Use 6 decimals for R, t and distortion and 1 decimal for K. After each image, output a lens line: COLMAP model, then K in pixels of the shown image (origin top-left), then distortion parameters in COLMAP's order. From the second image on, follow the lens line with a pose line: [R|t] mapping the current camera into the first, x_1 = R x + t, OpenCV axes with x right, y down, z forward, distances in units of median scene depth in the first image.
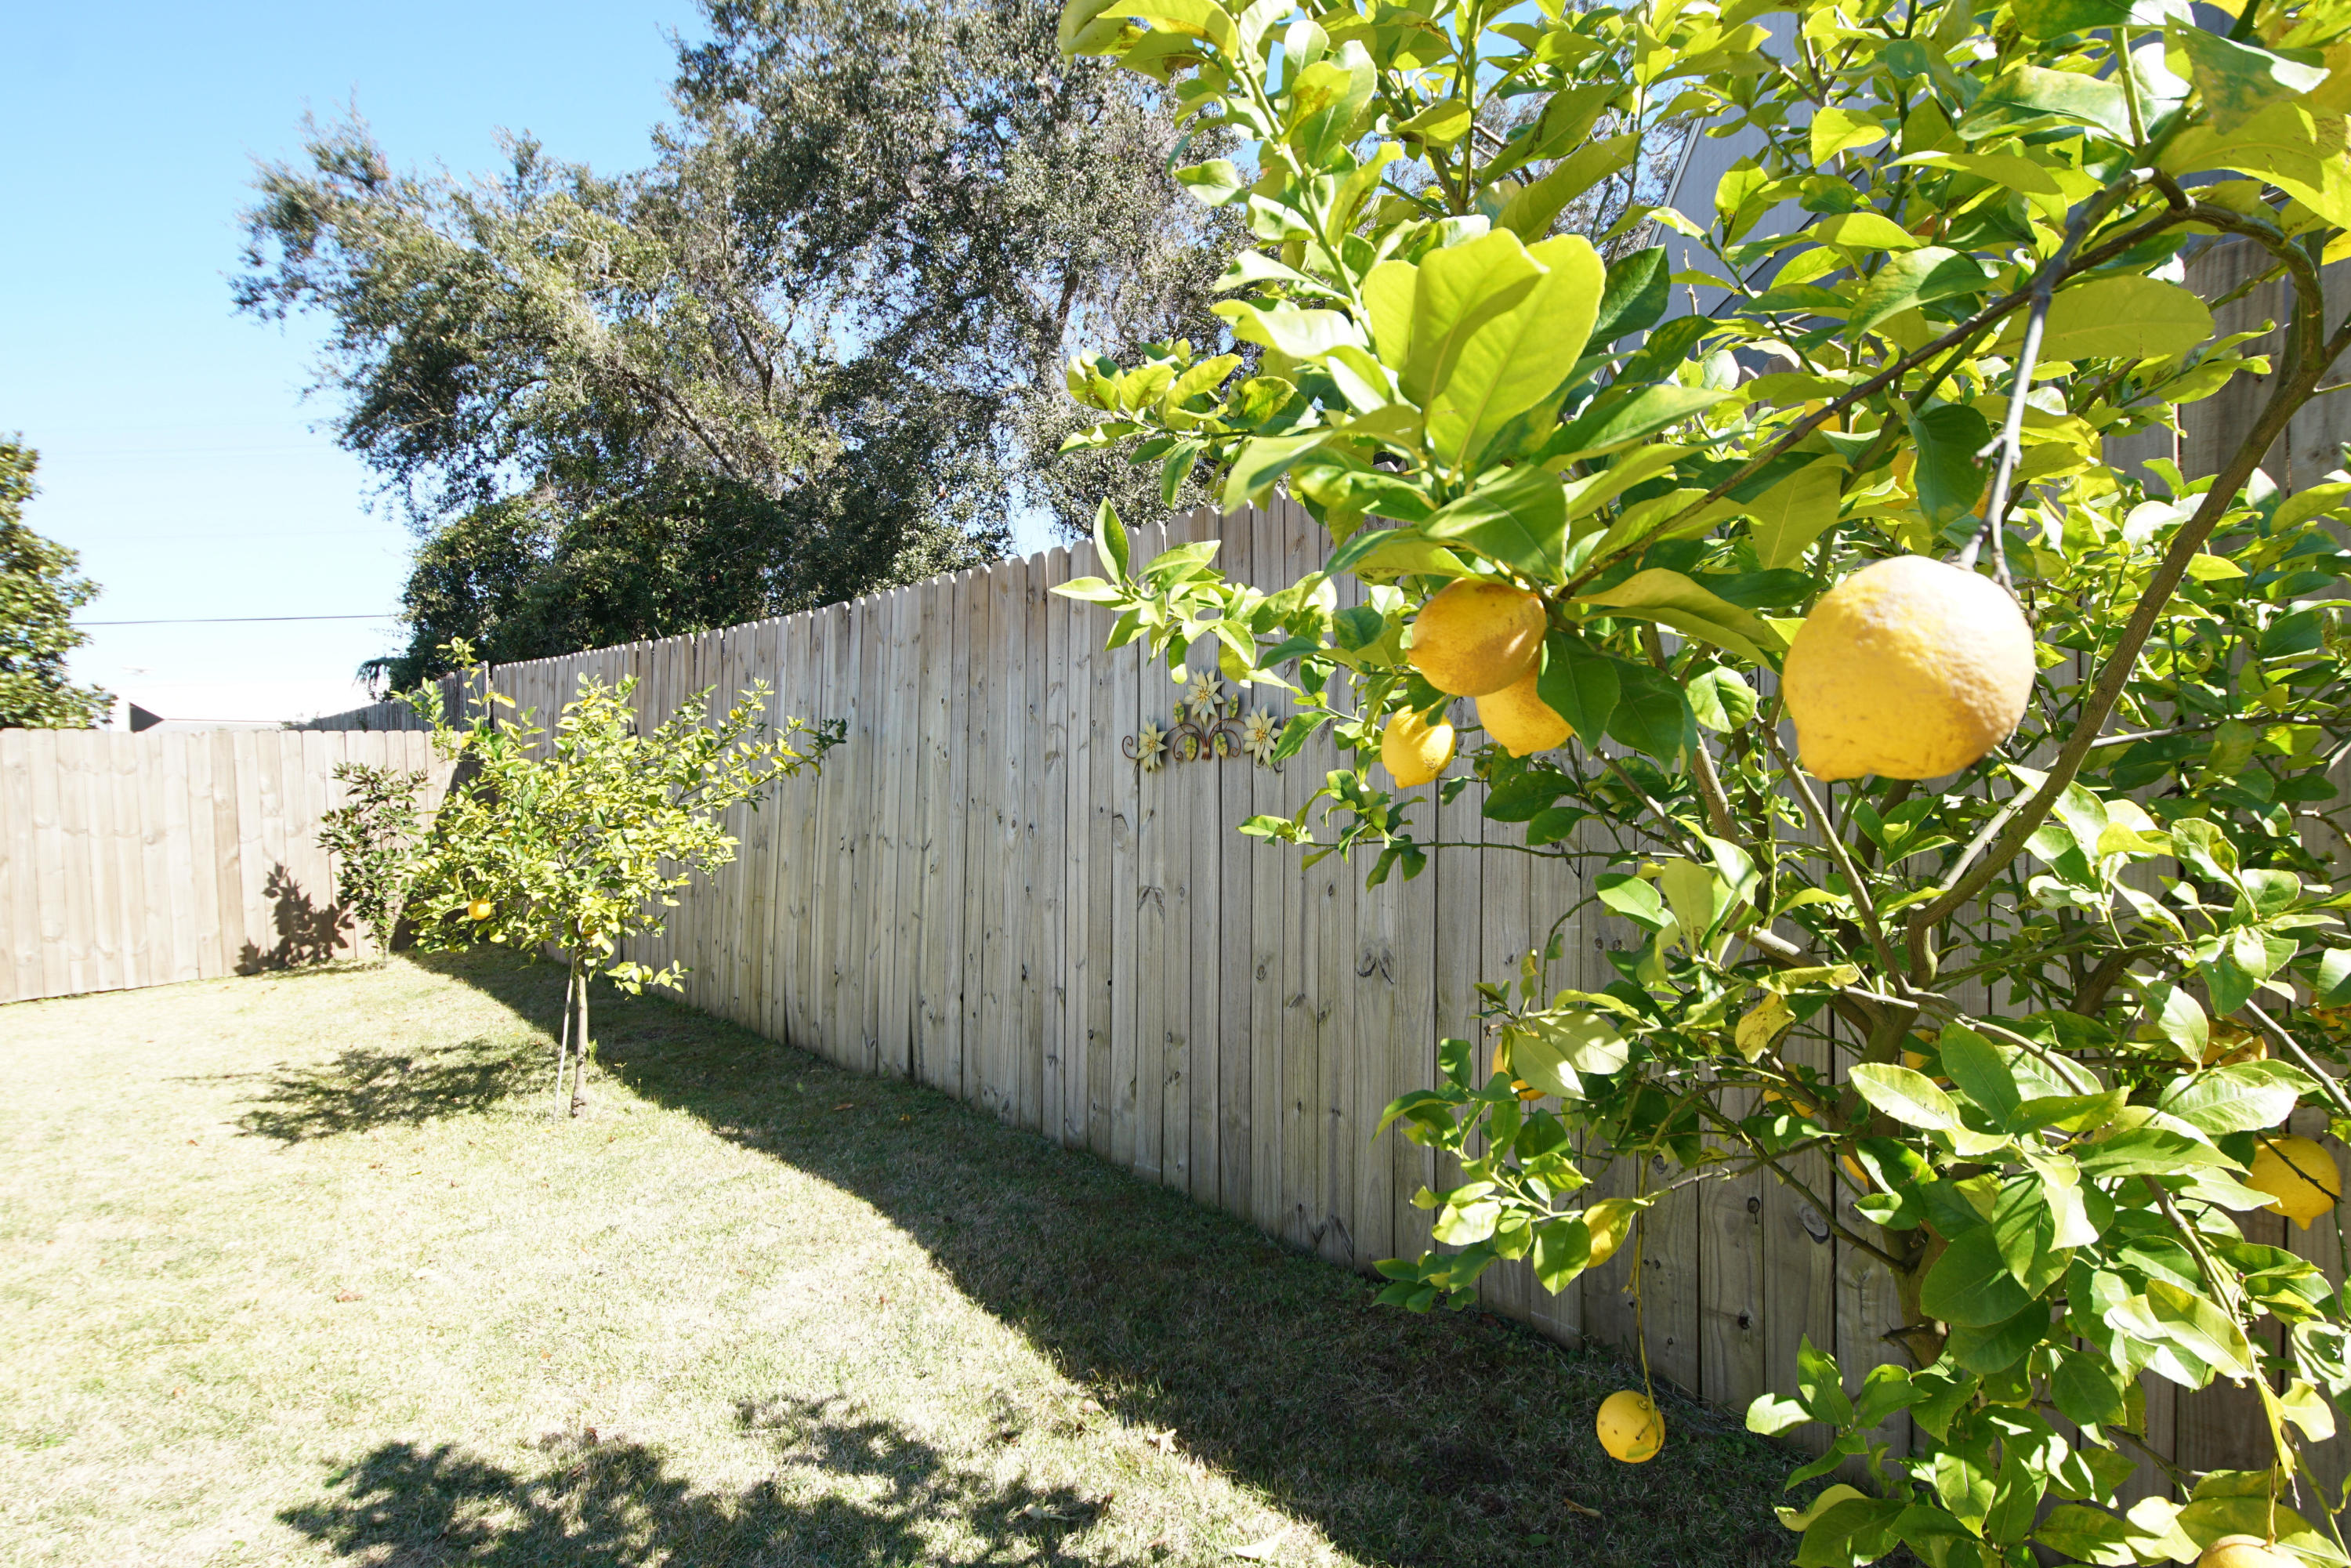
lens RADIAL K [[1268.3, 0, 1174.9], [0, 1268.3, 764.8], [0, 0, 1]] dist [0.030416, -0.029659]
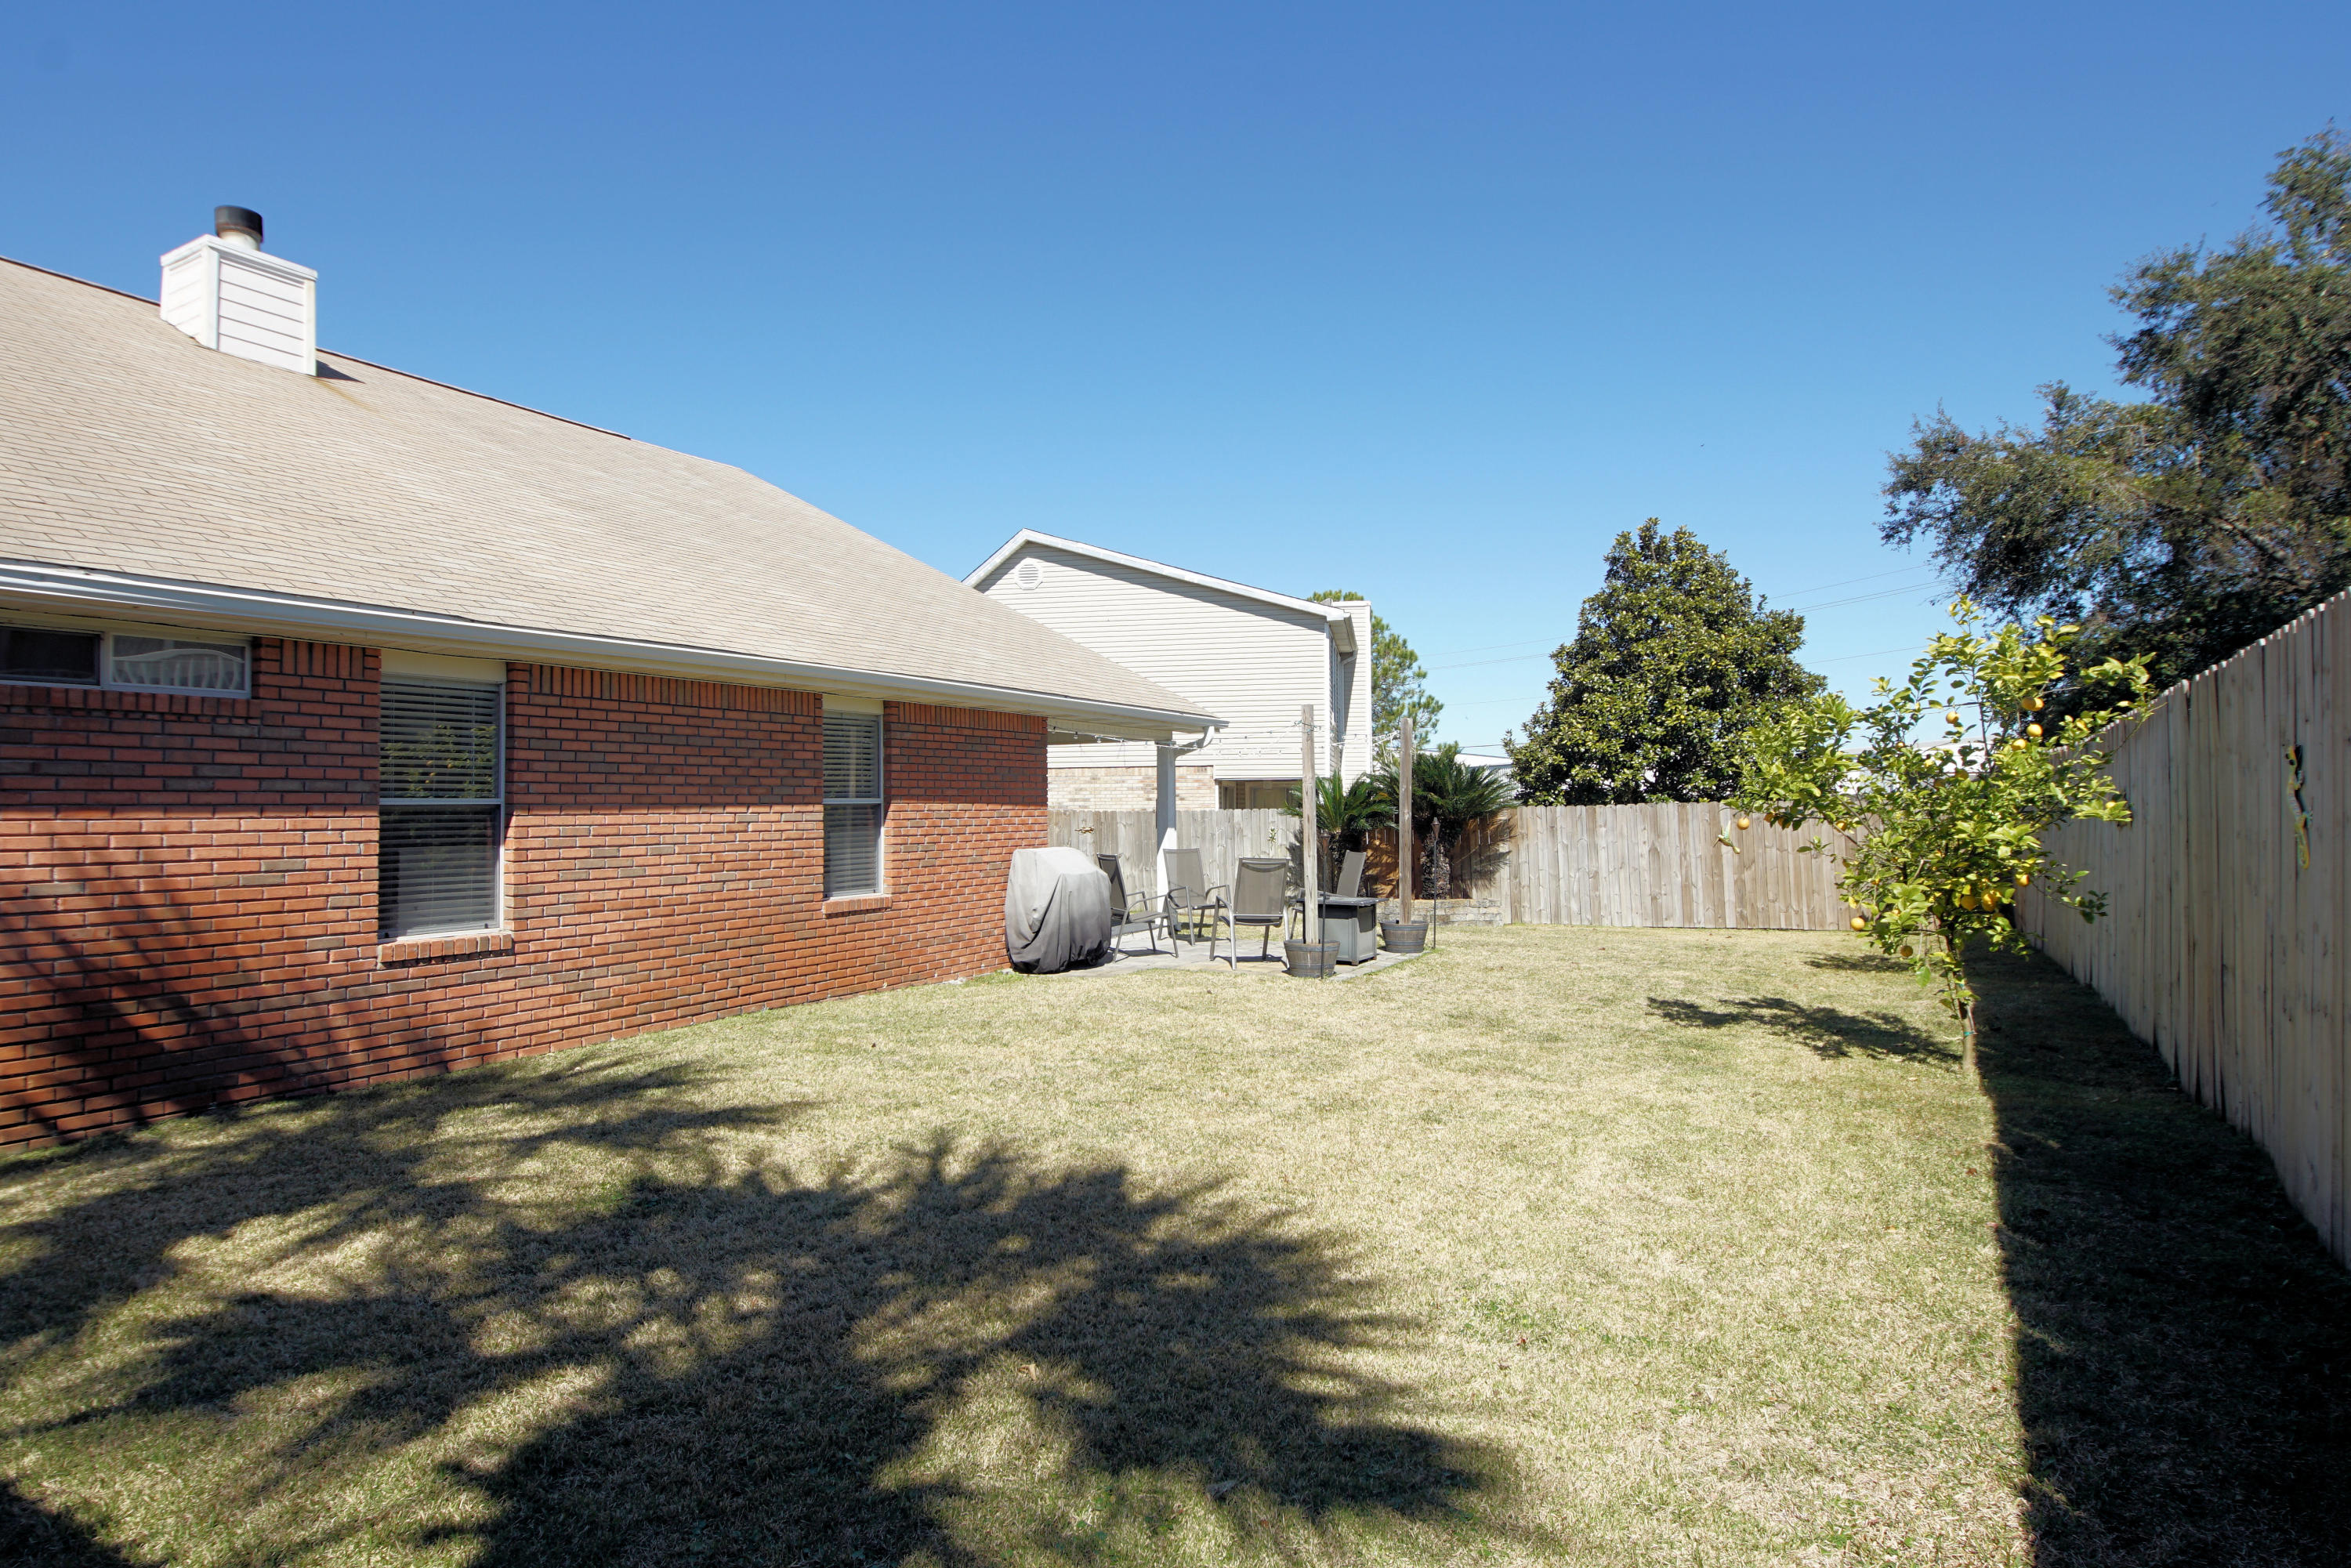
lens RADIAL K [[1268.3, 0, 1171.5], [0, 1268.3, 781.9], [0, 0, 1]] dist [0.030416, -0.029659]
pose [[0.345986, -0.014455, -0.938128, 0.486846], [-0.010597, 0.999757, -0.019312, -0.005285], [0.938180, 0.016623, 0.345749, -0.426272]]
